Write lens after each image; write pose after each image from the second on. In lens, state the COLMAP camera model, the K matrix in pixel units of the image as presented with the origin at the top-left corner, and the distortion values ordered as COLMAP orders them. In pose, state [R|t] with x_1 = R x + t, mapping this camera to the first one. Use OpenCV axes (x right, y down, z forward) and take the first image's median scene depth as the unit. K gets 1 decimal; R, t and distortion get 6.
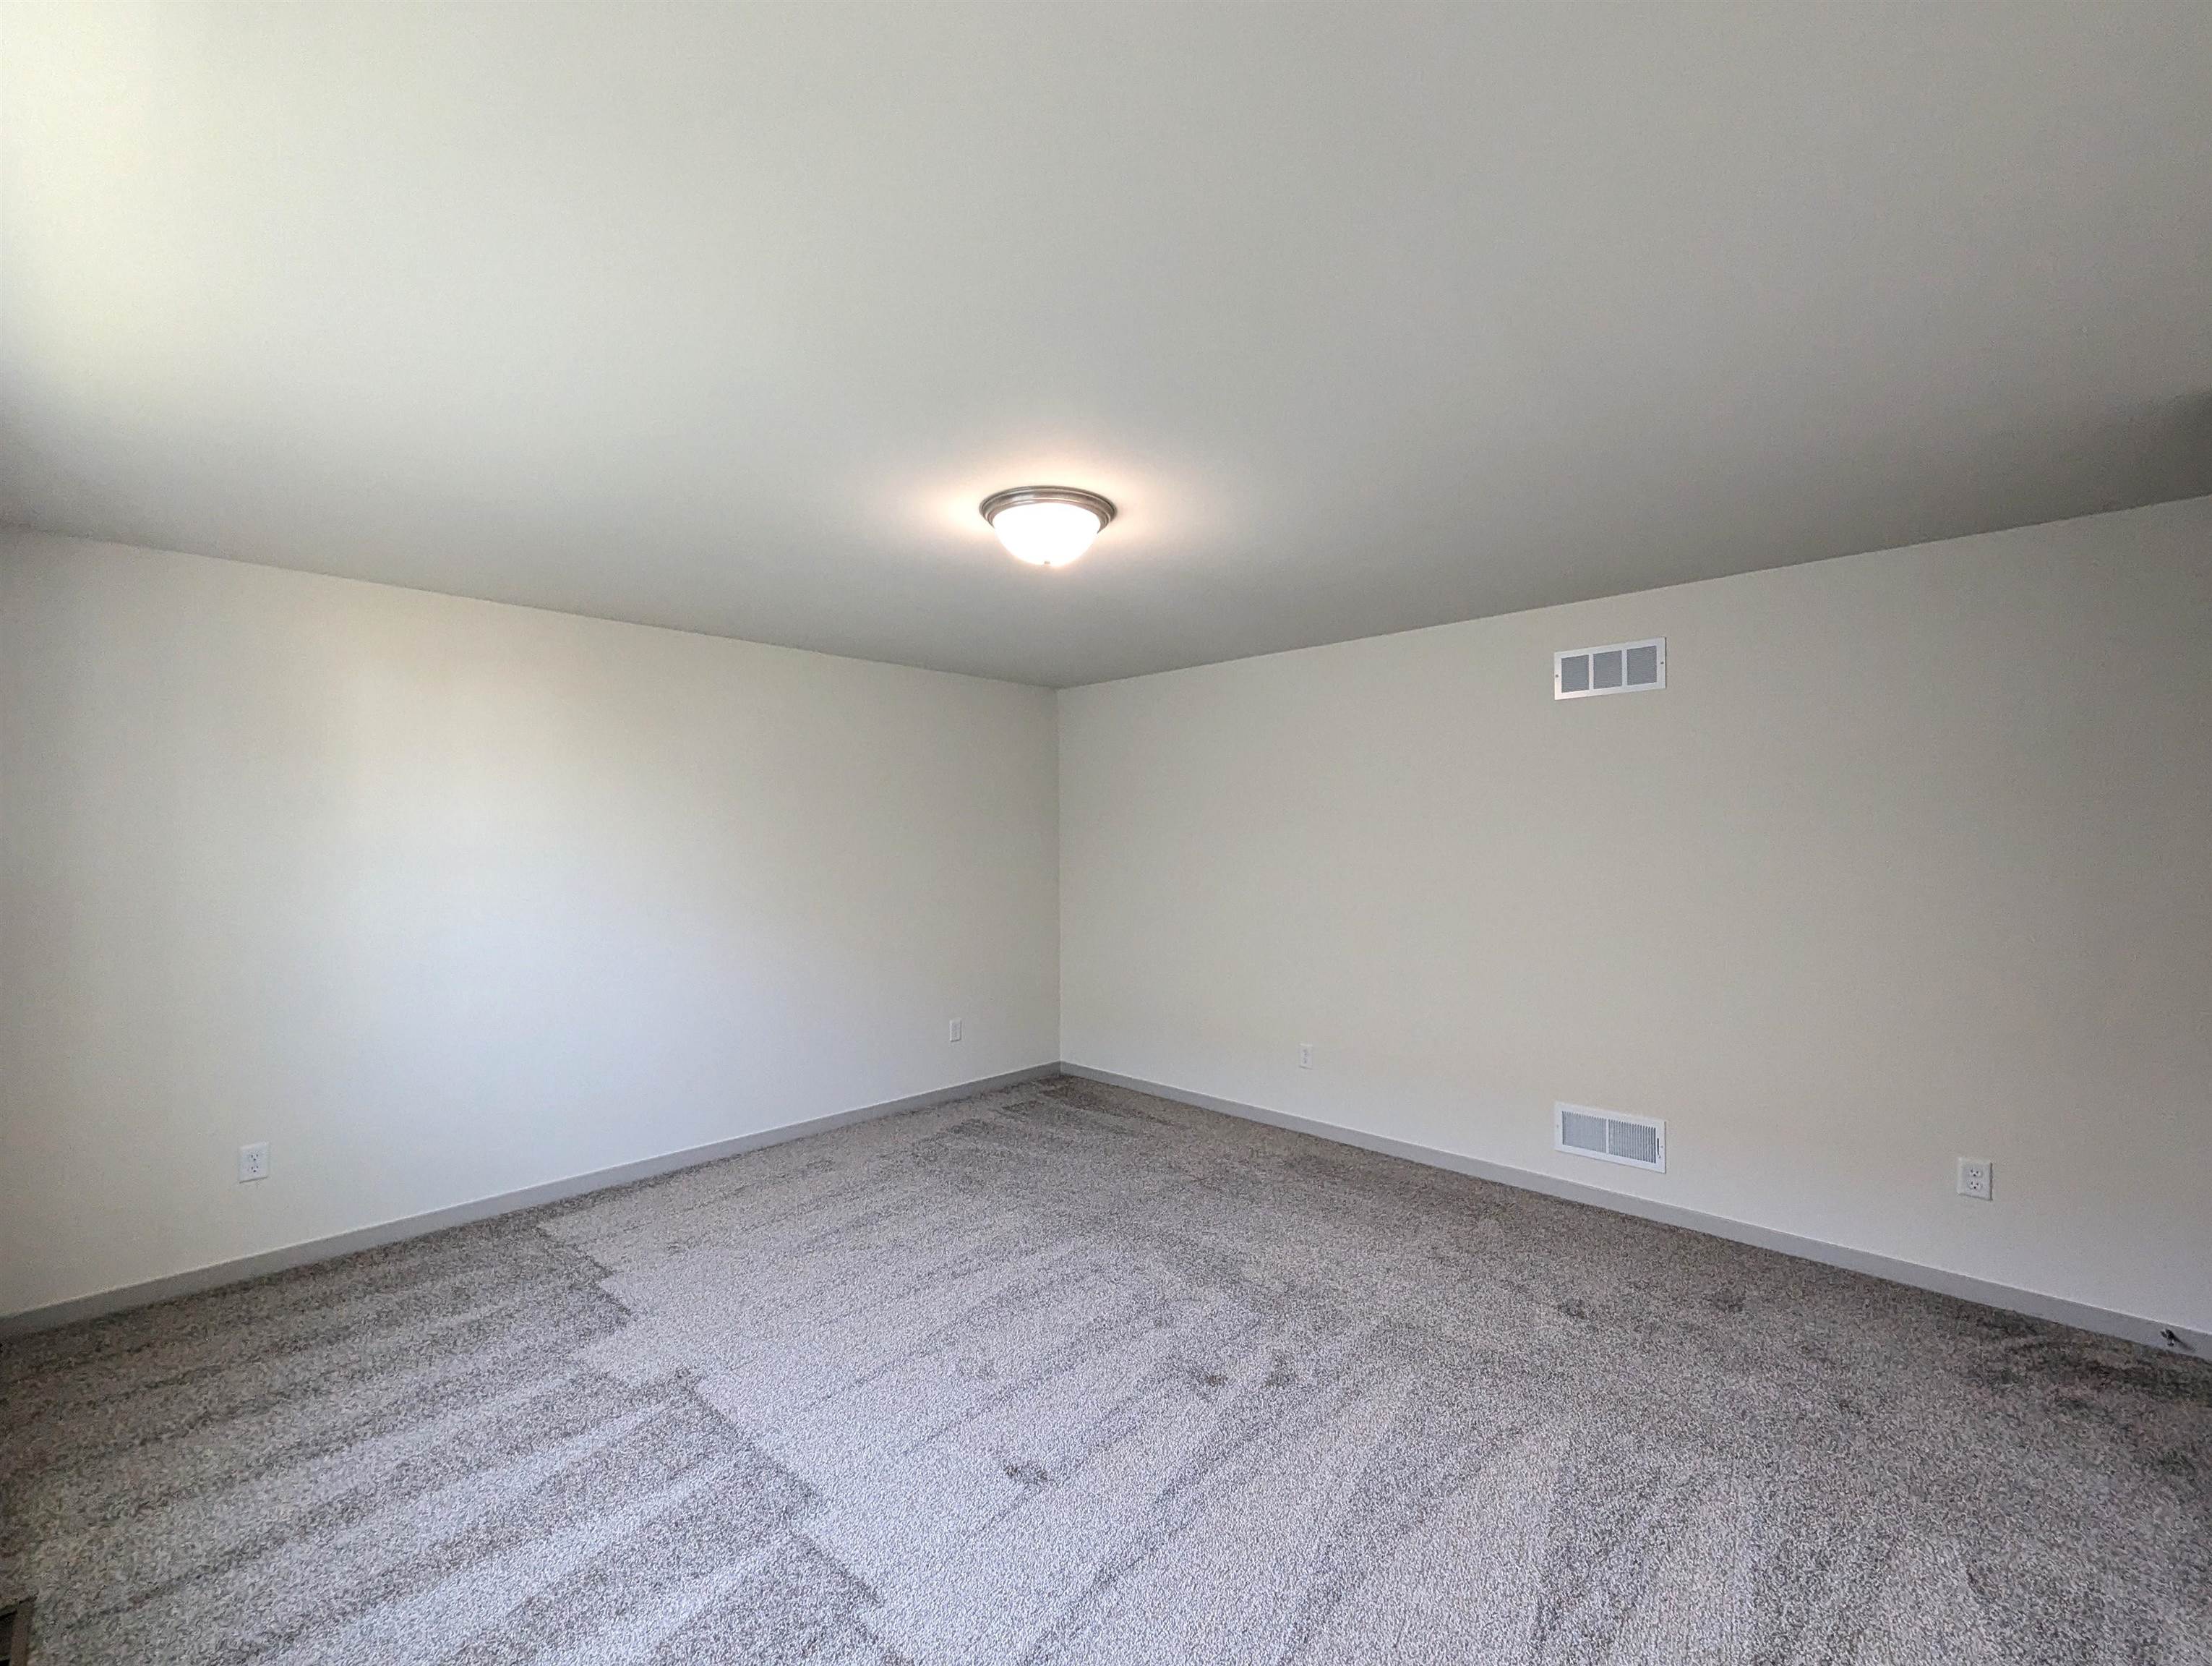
lens RADIAL K [[931.6, 0, 1106.0], [0, 931.6, 833.0], [0, 0, 1]] dist [0.000405, 0.000025]
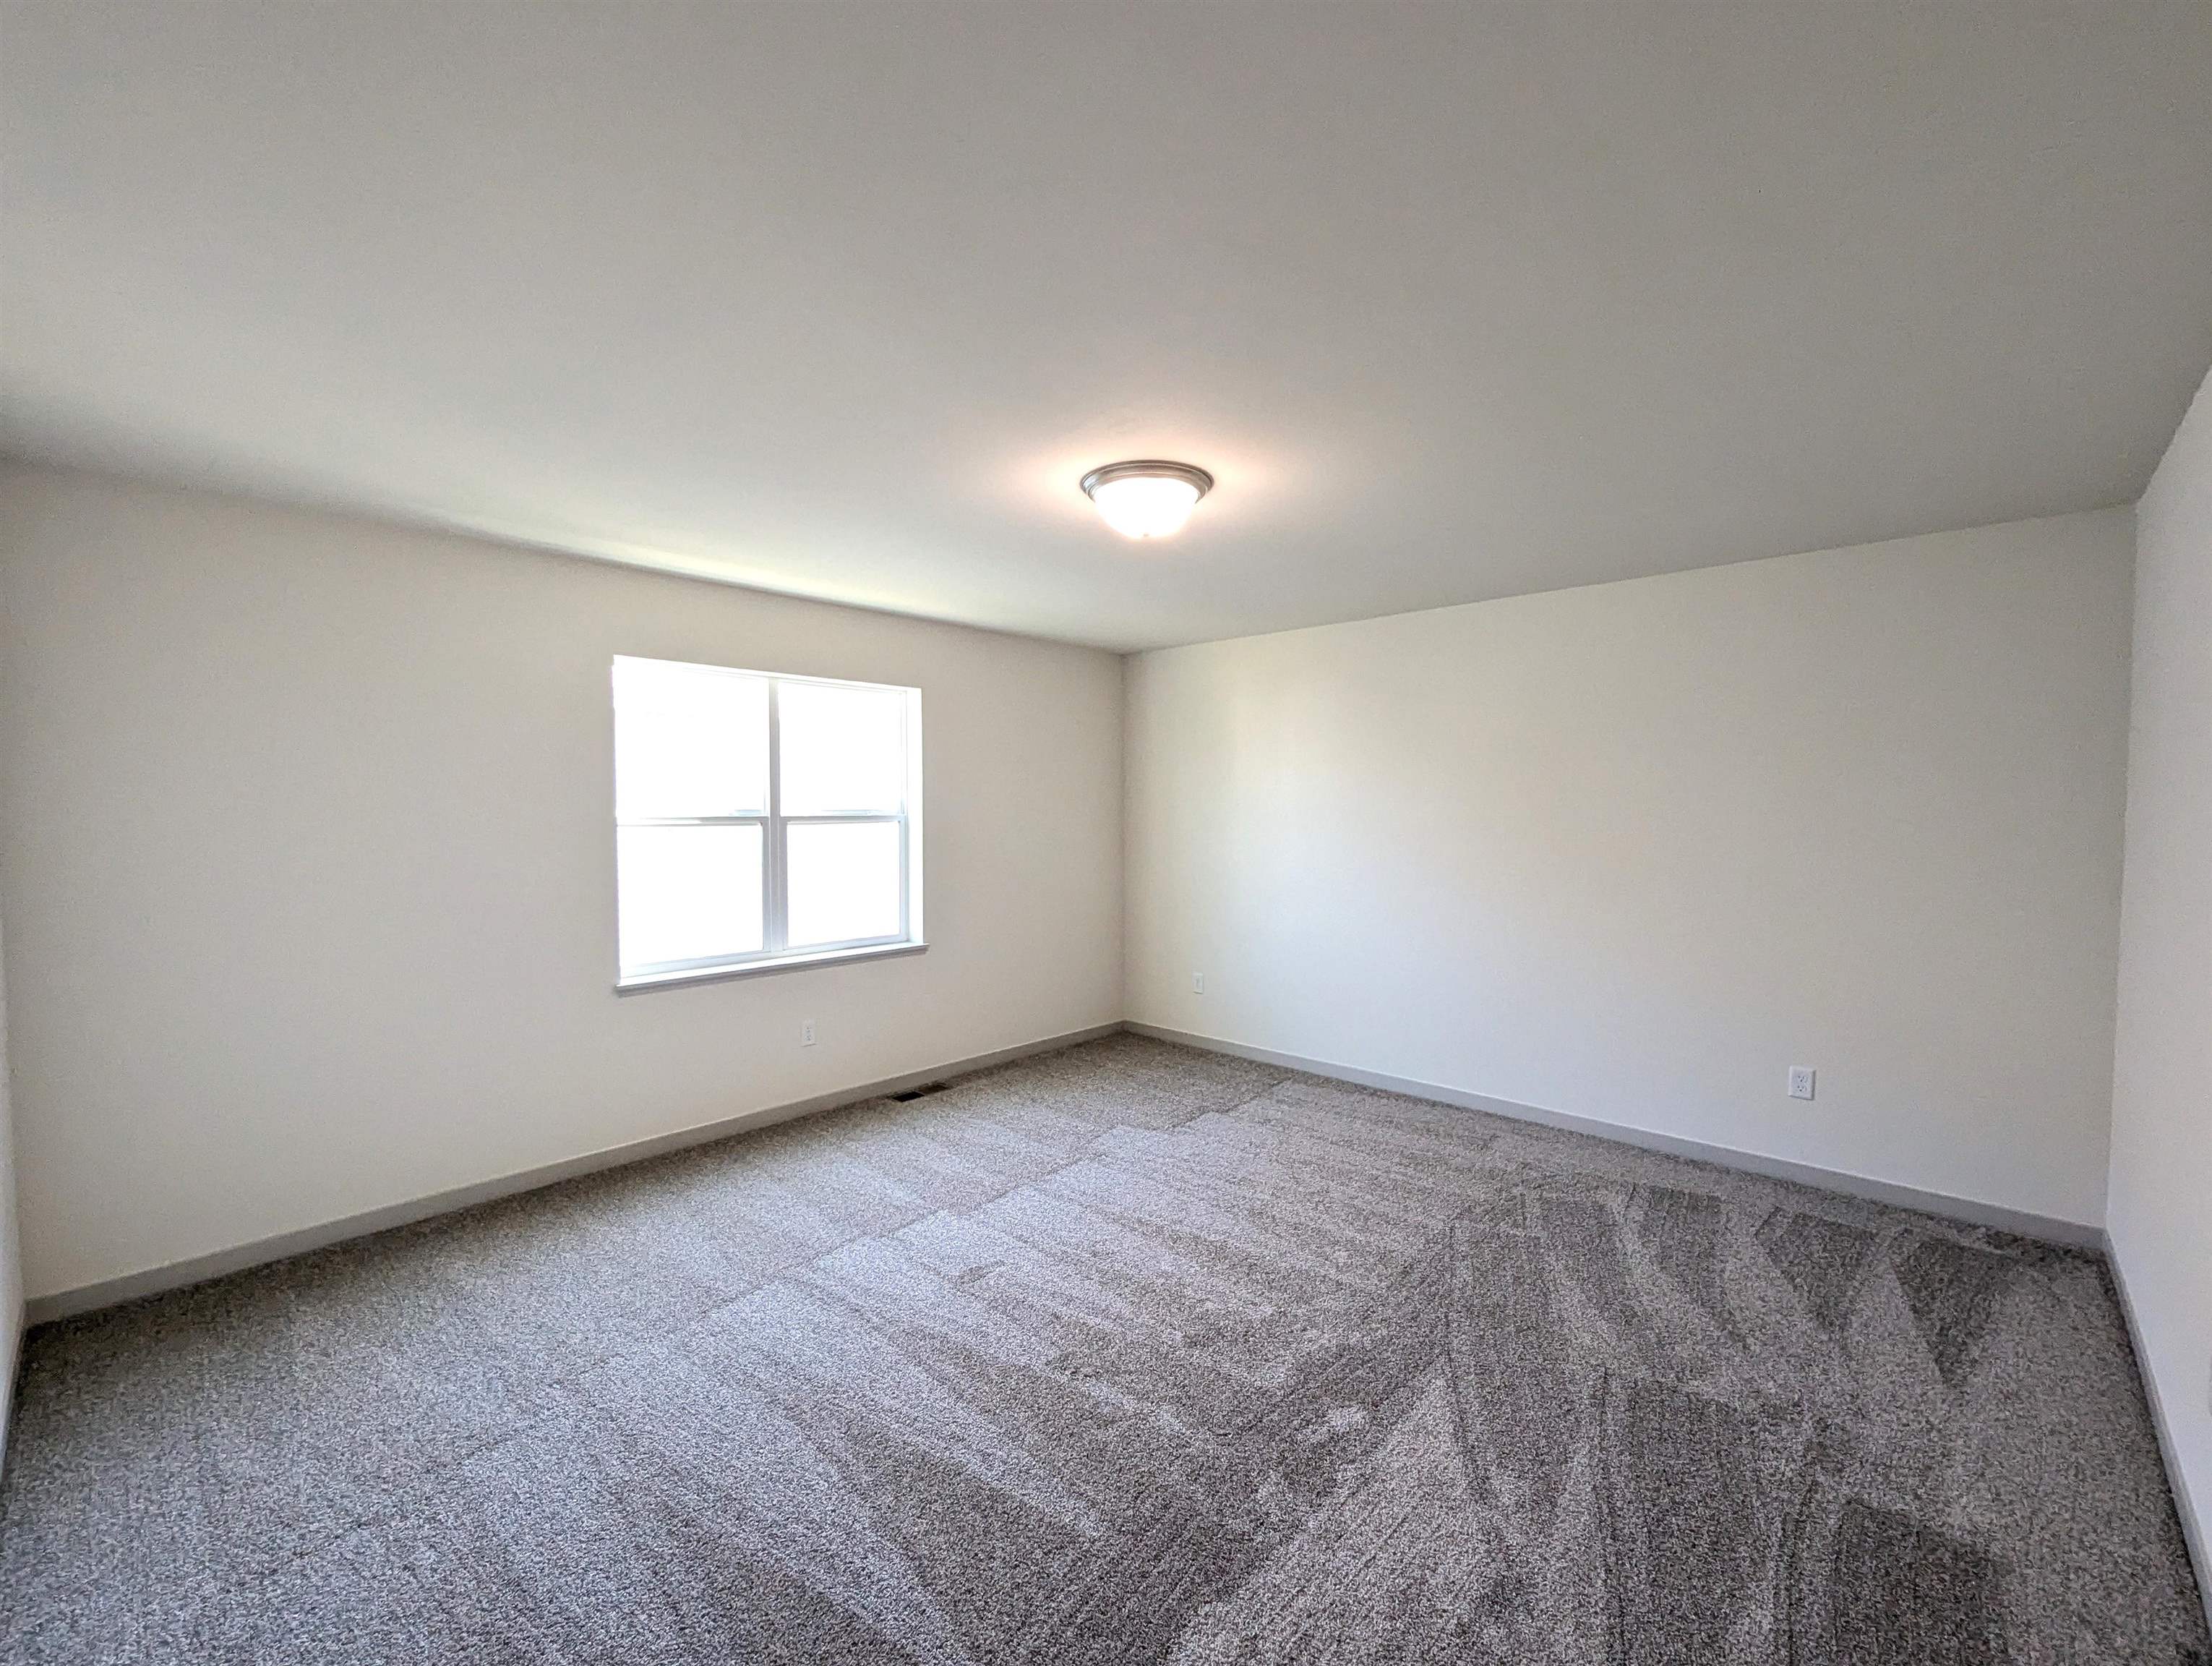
lens RADIAL K [[931.6, 0, 1106.0], [0, 931.6, 833.0], [0, 0, 1]] dist [0.000405, 0.000025]
pose [[0.011238, 0.043599, -0.998986, 0.923325], [0.010527, 0.998988, 0.043717, -0.017751], [0.999881, -0.011007, 0.010768, 0.867464]]
